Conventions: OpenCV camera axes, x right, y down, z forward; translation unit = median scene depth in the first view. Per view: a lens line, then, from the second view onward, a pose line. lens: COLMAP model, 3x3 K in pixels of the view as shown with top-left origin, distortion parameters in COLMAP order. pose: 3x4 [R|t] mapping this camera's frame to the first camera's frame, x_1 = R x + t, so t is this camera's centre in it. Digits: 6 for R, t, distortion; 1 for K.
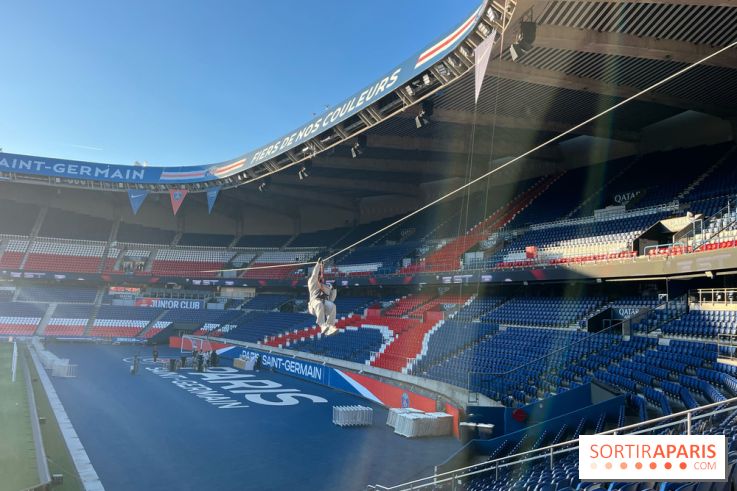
lens RADIAL K [[573.6, 0, 371.2], [0, 573.6, 245.9], [0, 0, 1]] dist [0.061355, -0.066112]
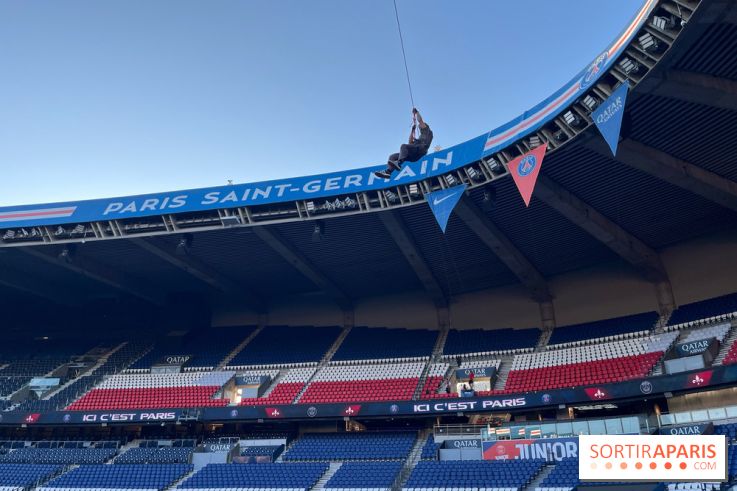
lens RADIAL K [[583.4, 0, 368.5], [0, 583.4, 245.5], [0, 0, 1]] dist [0.053446, -0.067375]
pose [[0.815953, -0.266876, -0.512833, -0.220272], [0.077823, 0.929704, -0.359992, 0.117355], [0.572857, 0.253826, 0.779364, 0.600549]]
